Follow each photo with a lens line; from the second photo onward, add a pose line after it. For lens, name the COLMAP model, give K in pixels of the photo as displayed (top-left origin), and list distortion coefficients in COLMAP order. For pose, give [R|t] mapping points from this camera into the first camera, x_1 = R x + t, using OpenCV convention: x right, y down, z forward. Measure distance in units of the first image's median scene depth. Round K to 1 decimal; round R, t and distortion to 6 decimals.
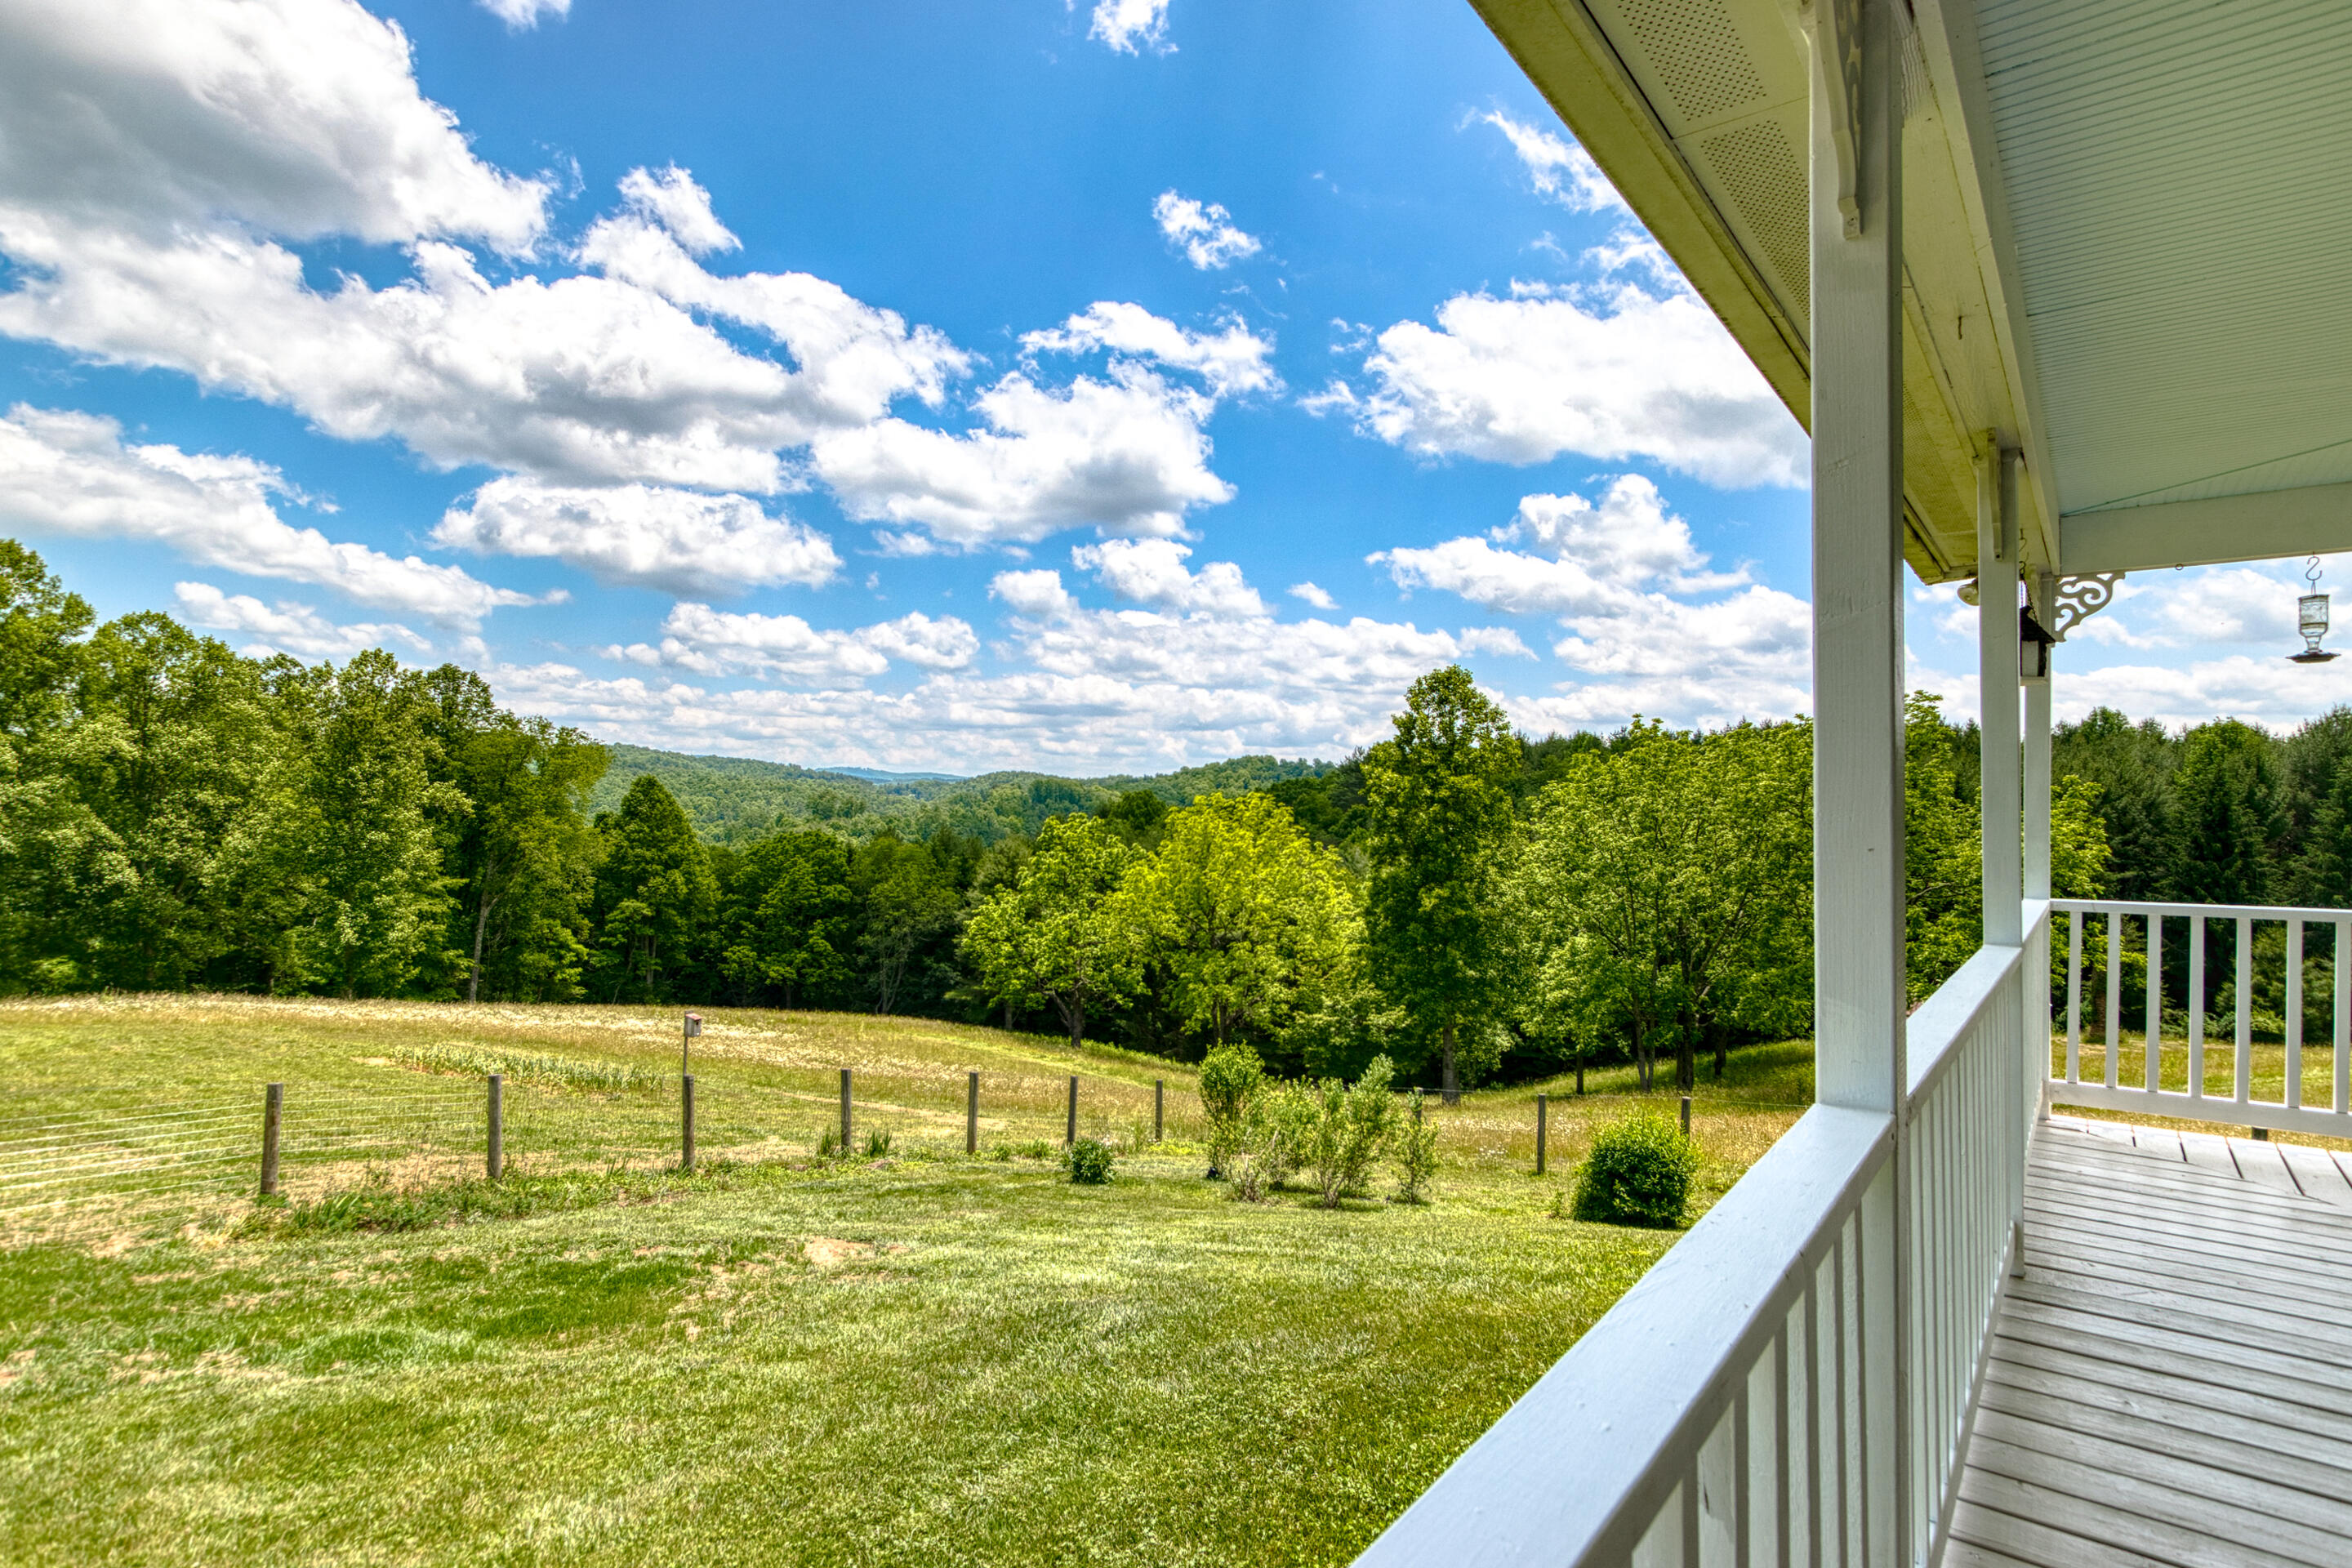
lens RADIAL K [[1210.2, 0, 1191.7], [0, 1210.2, 792.4], [0, 0, 1]] dist [0.006182, 0.001144]
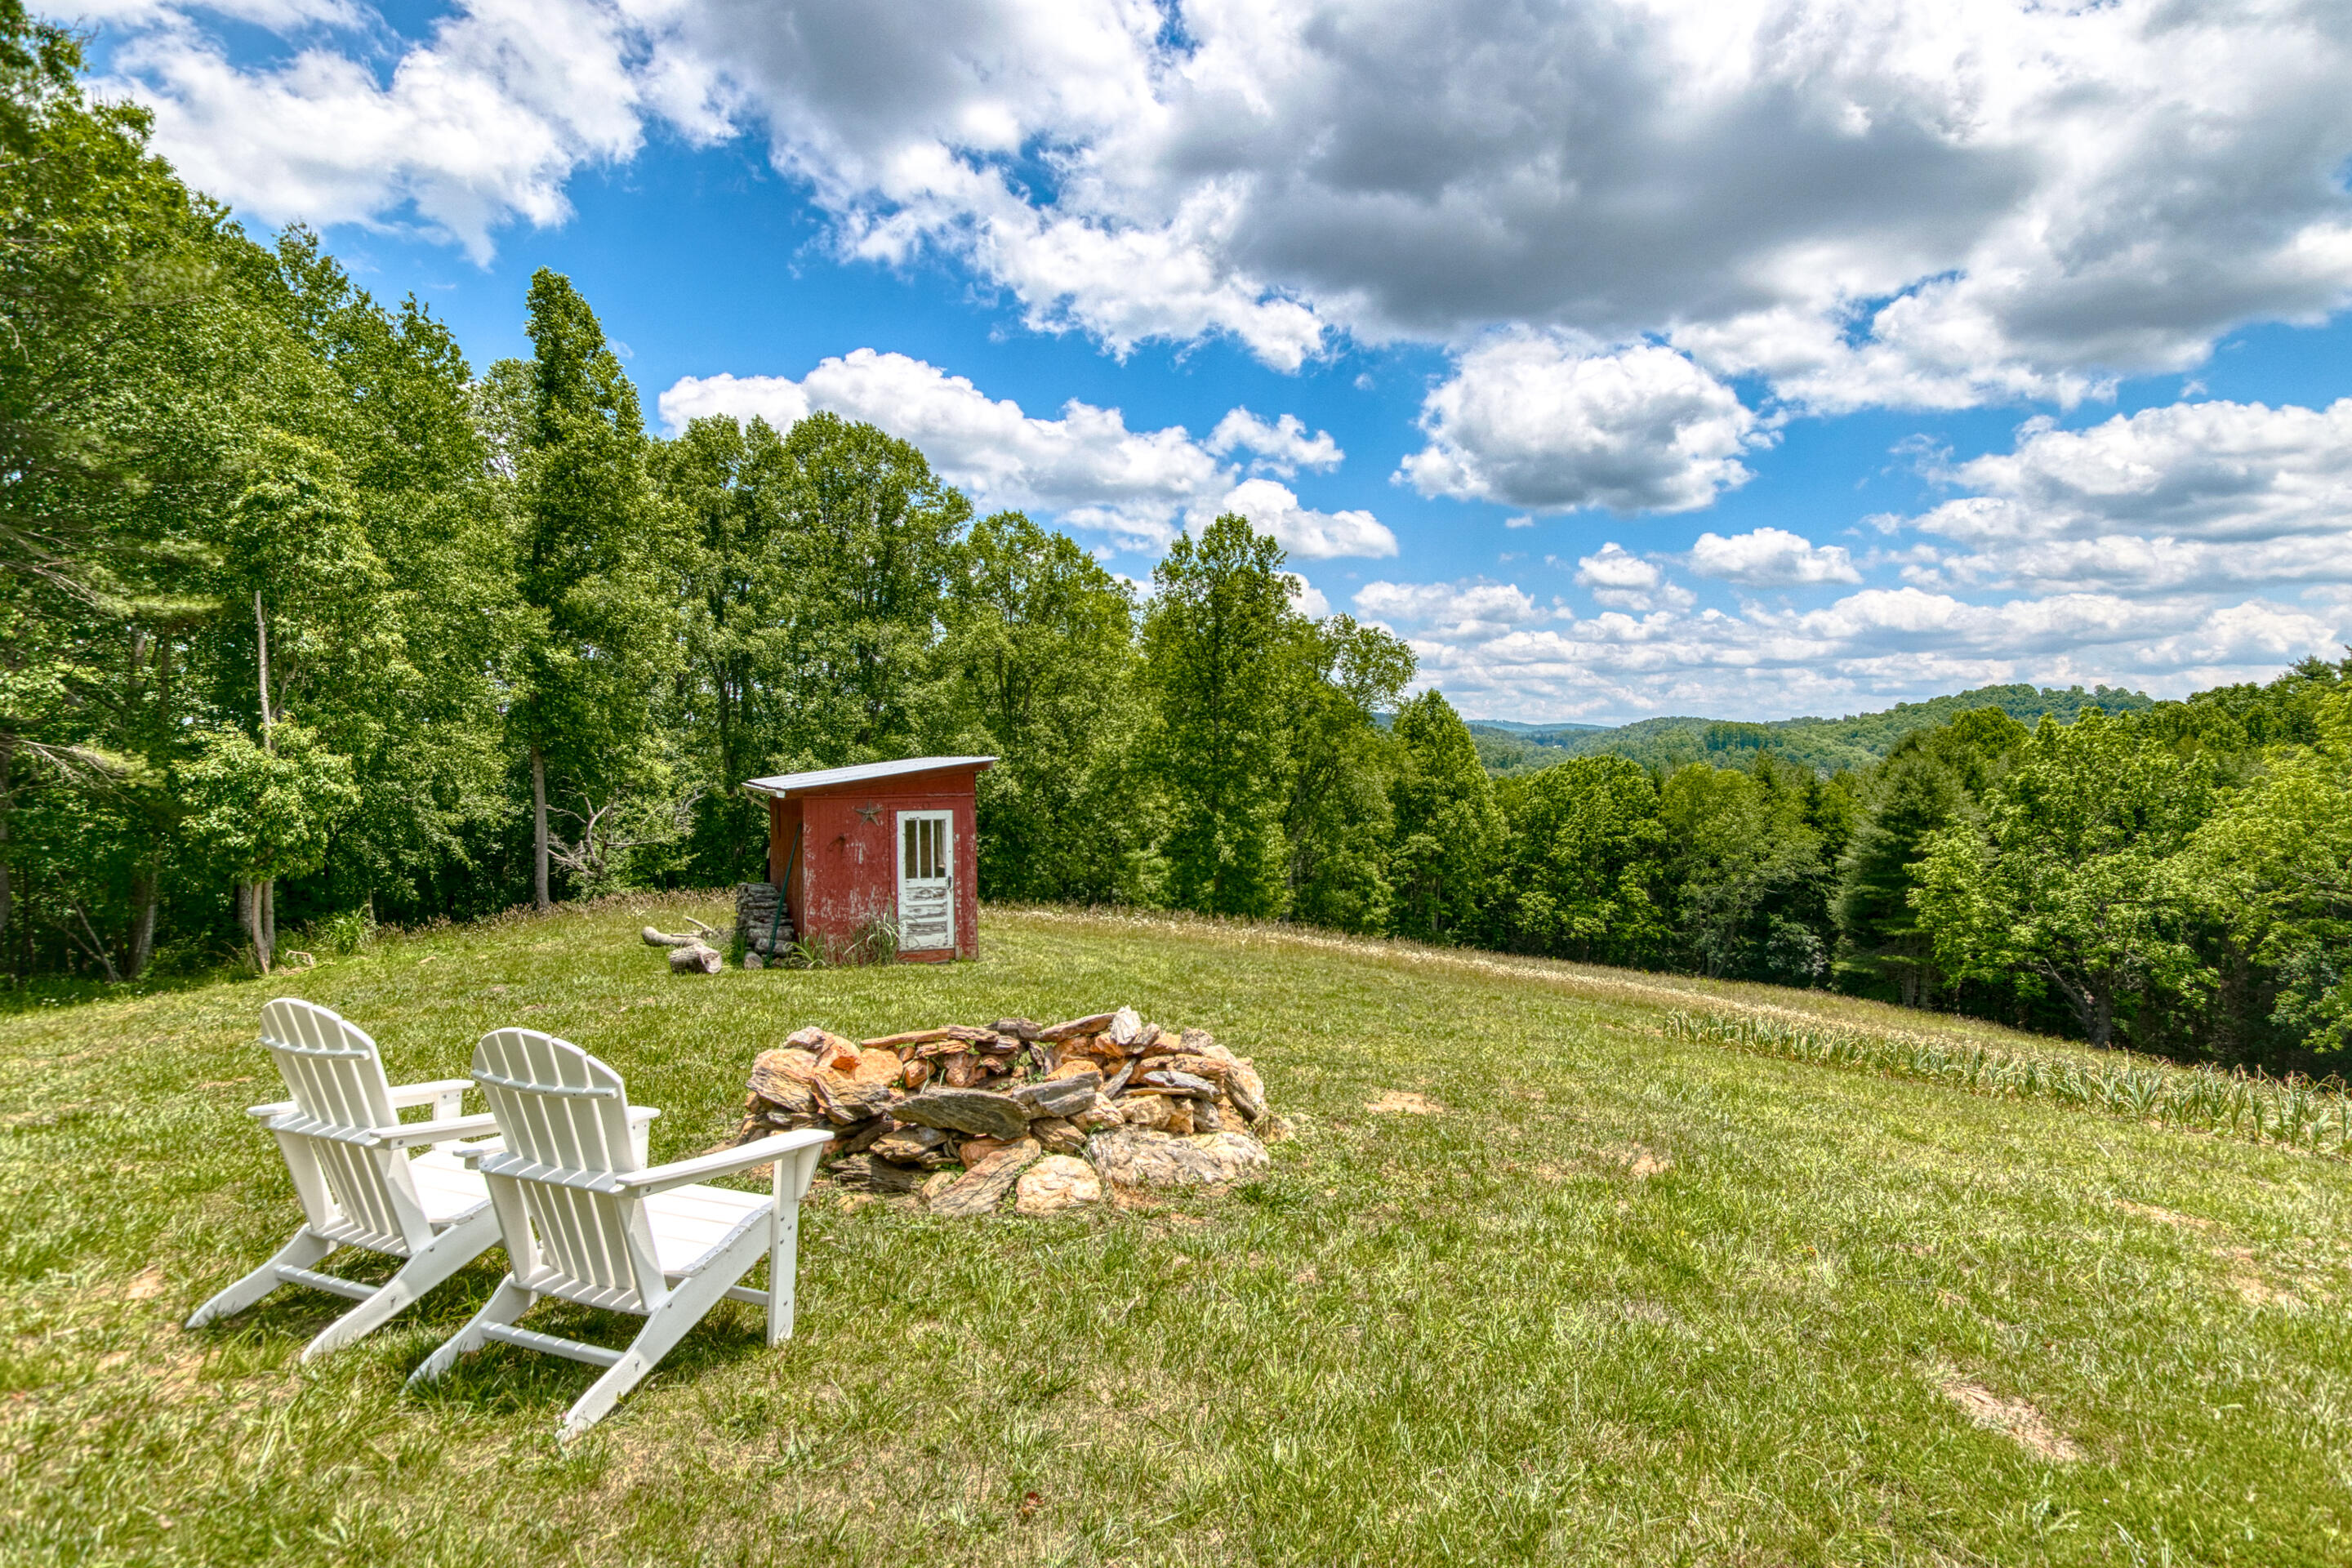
lens RADIAL K [[1237.7, 0, 1163.4], [0, 1237.7, 786.3], [0, 0, 1]] dist [-0.014256, -0.000122]
pose [[0.869750, -0.010183, -0.493388, -0.180276], [0.024254, 0.999461, 0.022128, 0.029841], [0.492897, -0.031212, 0.869528, 0.140365]]
